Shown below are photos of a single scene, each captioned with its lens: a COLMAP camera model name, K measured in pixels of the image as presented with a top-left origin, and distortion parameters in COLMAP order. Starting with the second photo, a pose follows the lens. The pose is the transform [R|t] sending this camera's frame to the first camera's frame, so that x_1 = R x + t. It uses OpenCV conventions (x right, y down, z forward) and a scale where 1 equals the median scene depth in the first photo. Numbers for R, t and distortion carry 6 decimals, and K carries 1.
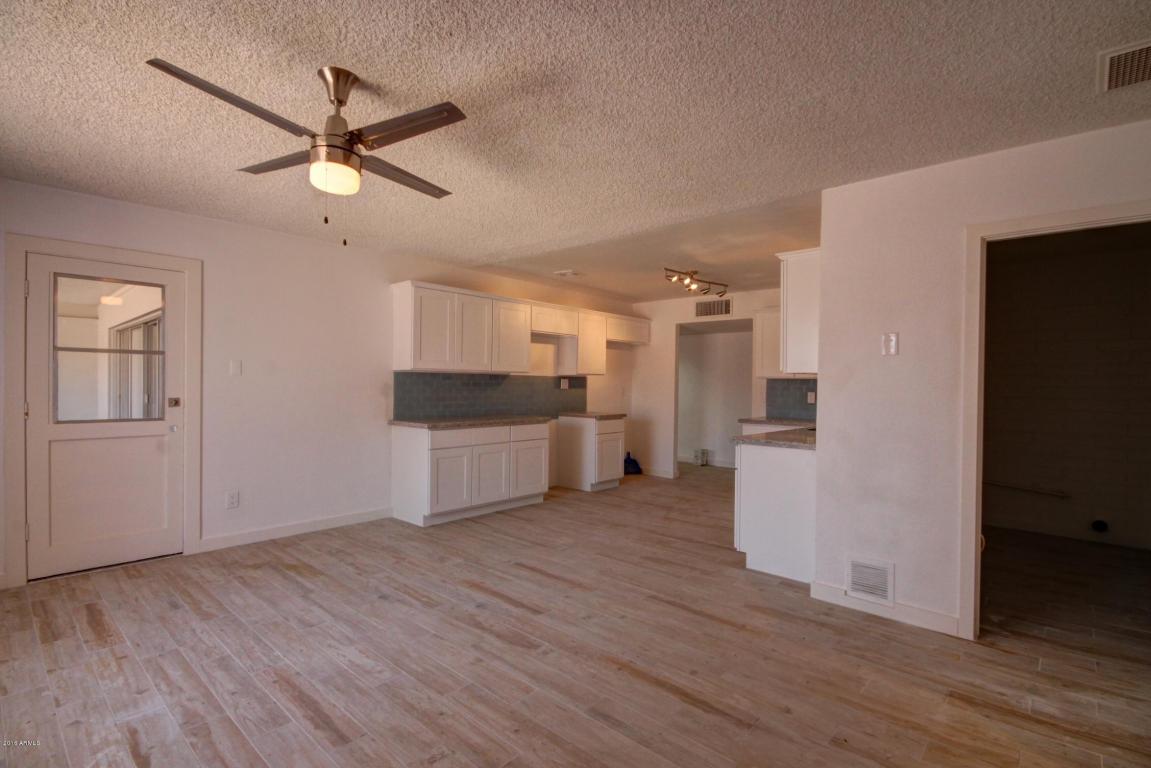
lens RADIAL K [[550.3, 0, 580.0], [0, 550.3, 387.0], [0, 0, 1]] dist [0.001064, -0.004770]
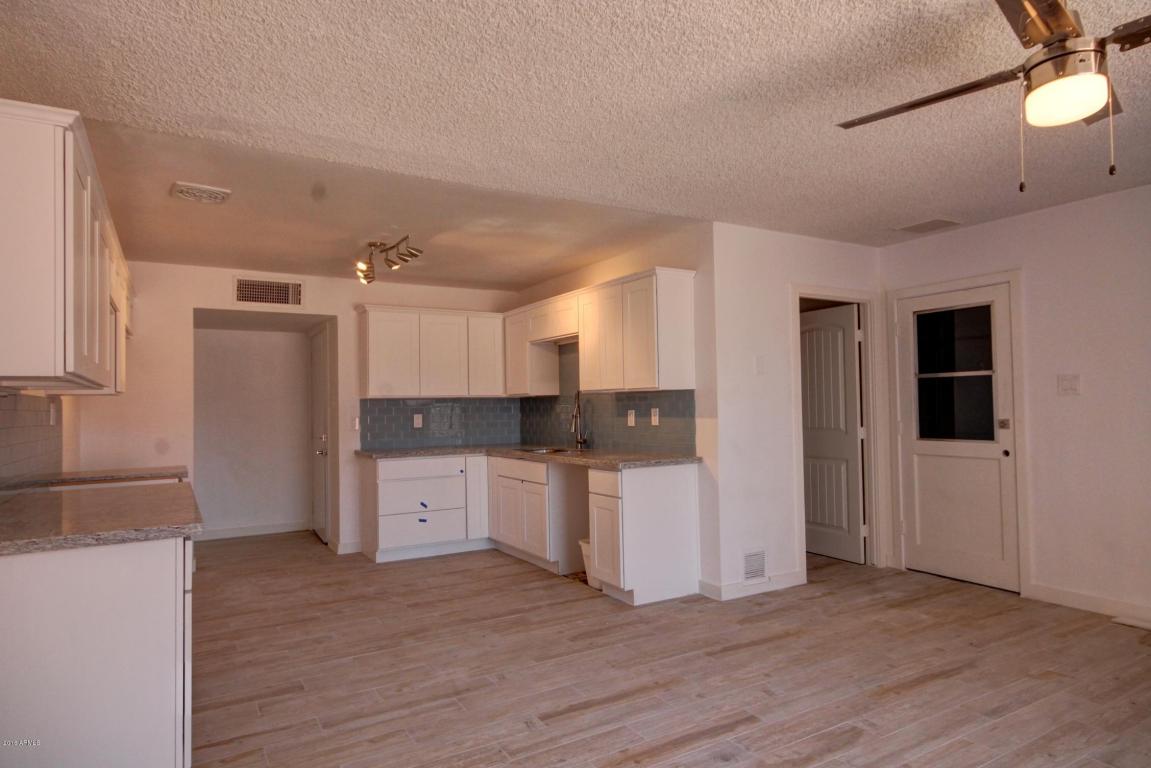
lens RADIAL K [[685.5, 0, 584.3], [0, 685.5, 388.1], [0, 0, 1]] dist [0.012059, 0.001892]
pose [[0.283940, 0.007428, 0.958813, -0.640209], [0.026530, 0.999526, -0.015600, -0.009394], [-0.958475, 0.029866, 0.283608, 0.599539]]
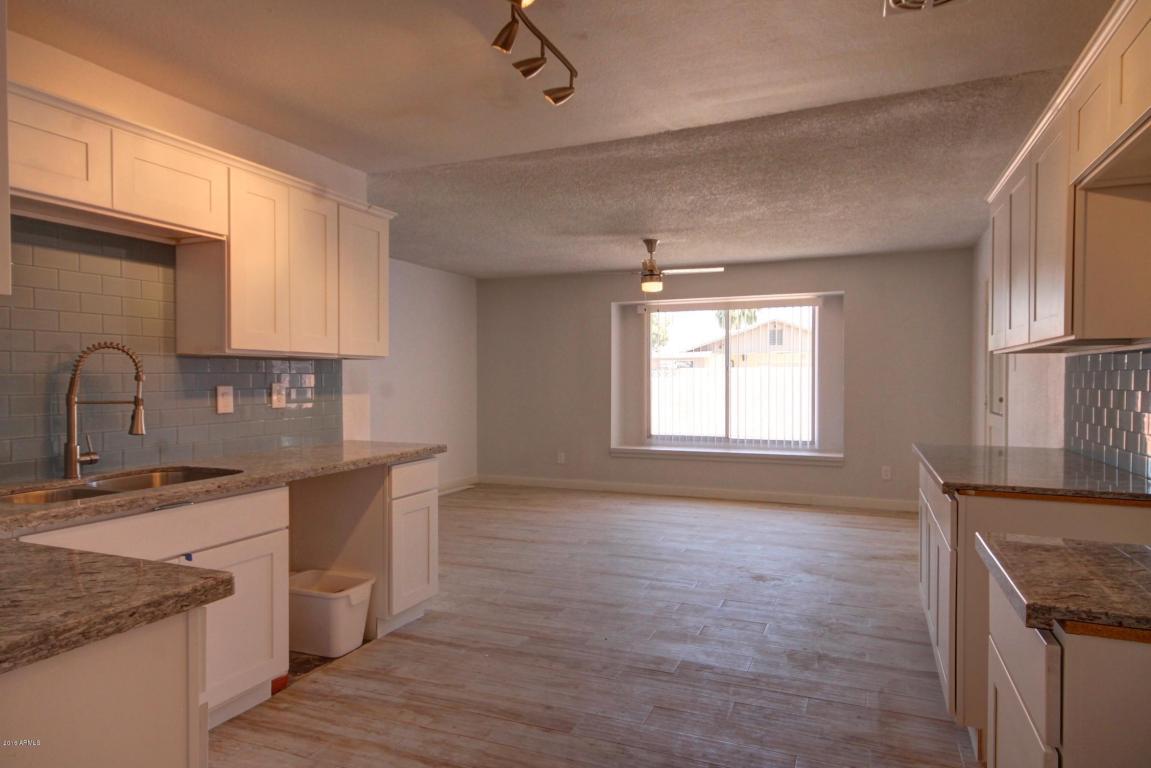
lens RADIAL K [[685.5, 0, 584.3], [0, 685.5, 388.1], [0, 0, 1]] dist [0.012059, 0.001892]
pose [[-0.942823, -0.003414, -0.333277, 0.328108], [-0.010601, 0.999749, 0.019748, -0.004196], [0.333126, 0.022152, -0.942622, 1.569606]]
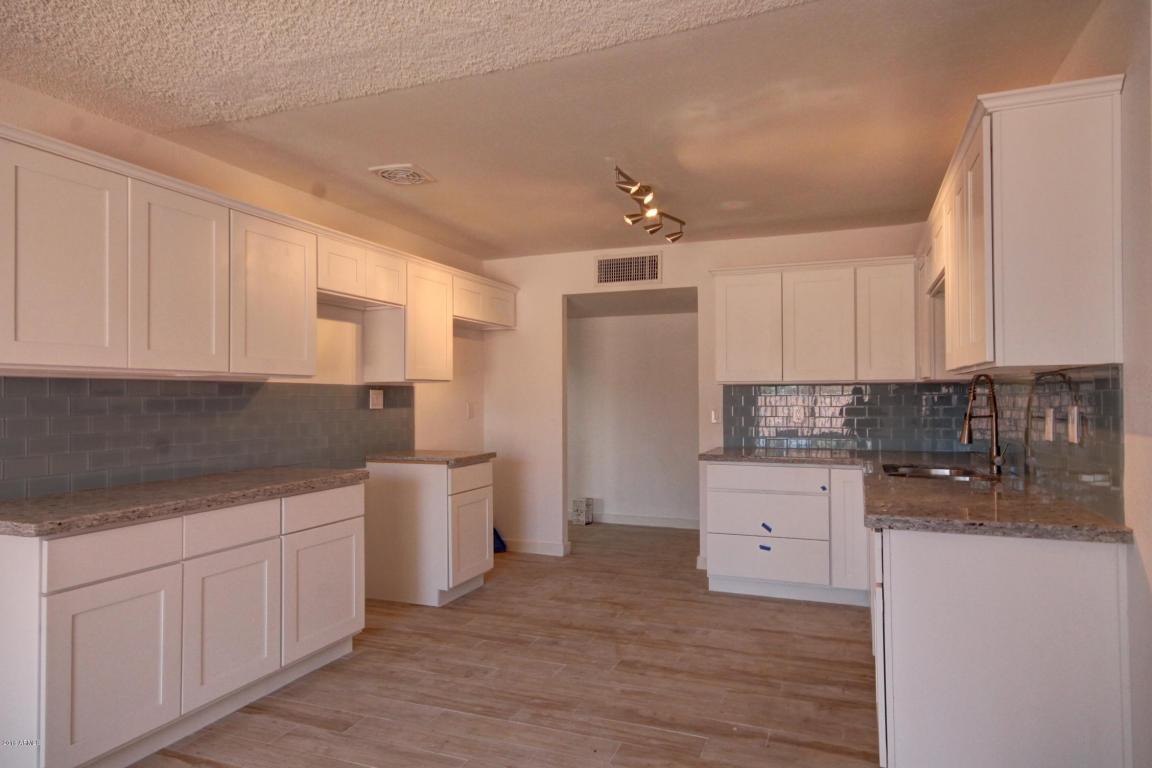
lens RADIAL K [[686.1, 0, 584.8], [0, 686.1, 388.1], [0, 0, 1]] dist [0.012059, 0.001892]
pose [[0.934340, -0.012187, 0.356175, -0.106725], [0.018672, 0.999716, -0.014774, -0.004116], [-0.355894, 0.020455, 0.934302, 0.458930]]
